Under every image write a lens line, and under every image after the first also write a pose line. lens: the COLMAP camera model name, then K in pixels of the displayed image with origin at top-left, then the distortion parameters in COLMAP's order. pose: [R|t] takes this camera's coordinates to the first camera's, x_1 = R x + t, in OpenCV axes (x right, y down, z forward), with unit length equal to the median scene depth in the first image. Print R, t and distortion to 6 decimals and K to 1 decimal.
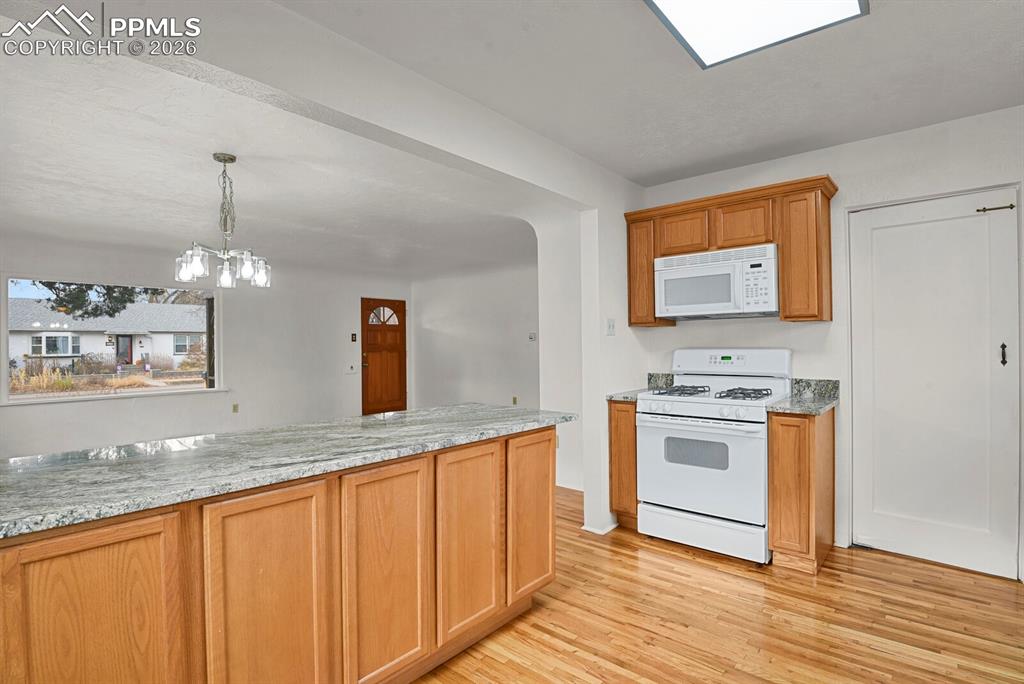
lens RADIAL K [[504.8, 0, 519.2], [0, 504.8, 344.1], [0, 0, 1]] dist [-0.027603, -0.001681]
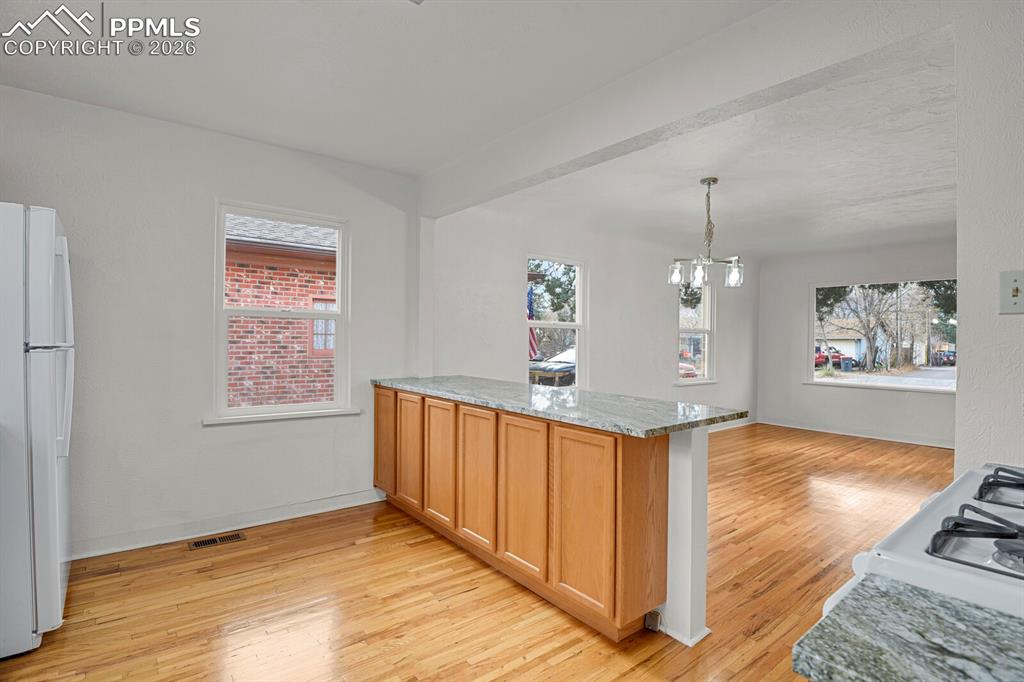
lens RADIAL K [[504.8, 0, 519.6], [0, 504.8, 339.0], [0, 0, 1]] dist [-0.027603, -0.001681]
pose [[-0.186162, 0.006476, -0.982498, 1.010538], [-0.010857, 0.999904, 0.008648, 0.004111], [0.982459, 0.012277, -0.186074, 1.128634]]
